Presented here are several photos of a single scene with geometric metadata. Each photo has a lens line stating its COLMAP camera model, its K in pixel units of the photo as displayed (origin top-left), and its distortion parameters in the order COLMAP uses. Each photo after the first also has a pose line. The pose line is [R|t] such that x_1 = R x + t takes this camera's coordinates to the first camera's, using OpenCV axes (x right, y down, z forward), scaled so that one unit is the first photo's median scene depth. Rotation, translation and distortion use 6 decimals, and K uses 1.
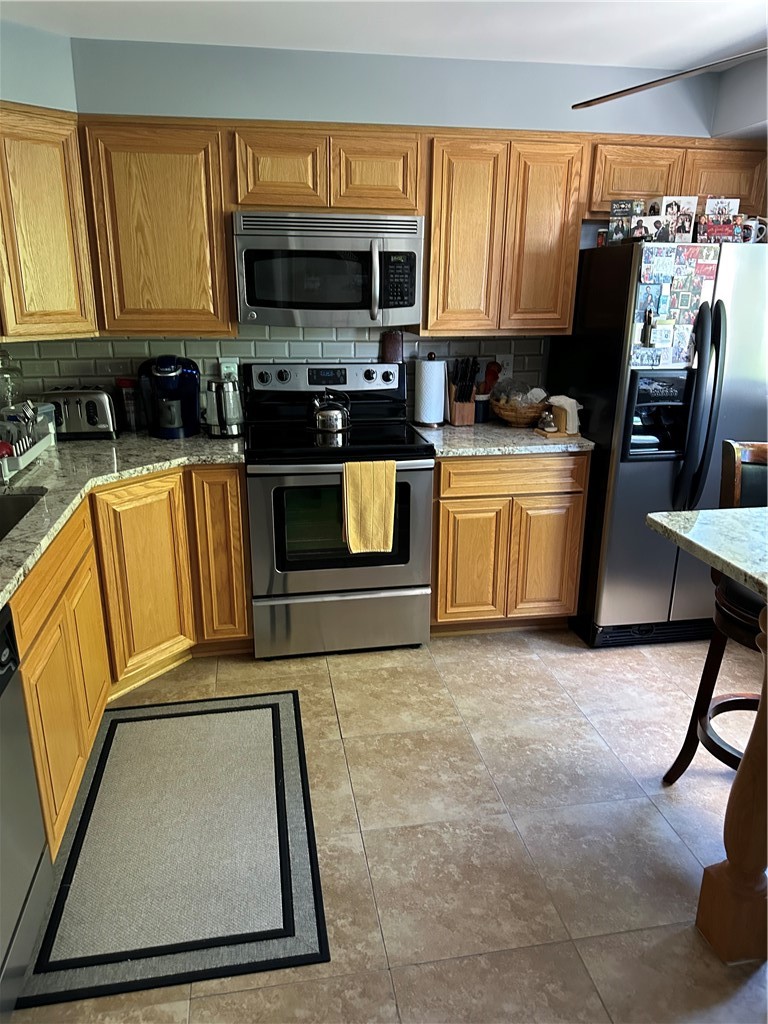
lens RADIAL K [[729.2, 0, 384.2], [0, 729.2, 511.4], [0, 0, 1]] dist [0.026672, -0.022784]
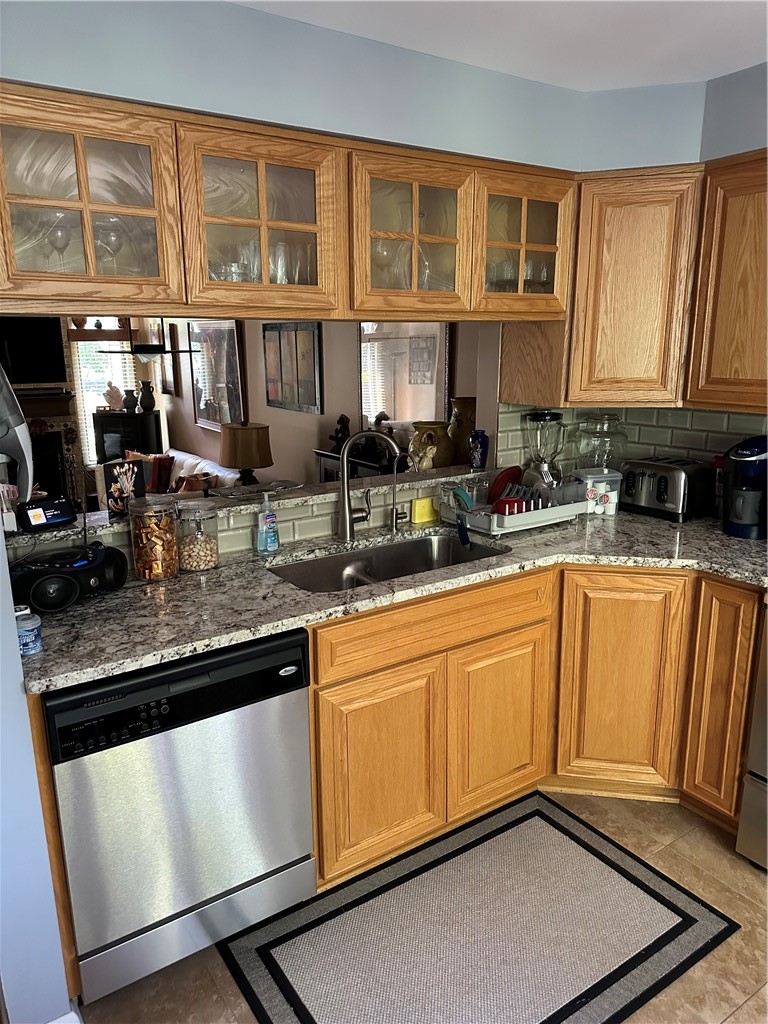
lens RADIAL K [[729.2, 0, 384.8], [0, 729.2, 514.4], [0, 0, 1]] dist [0.026672, -0.022784]
pose [[0.401084, 0.200512, -0.893827, 0.300469], [-0.264614, 0.959513, 0.096507, -0.110343], [0.876990, 0.197812, 0.437904, 0.339681]]
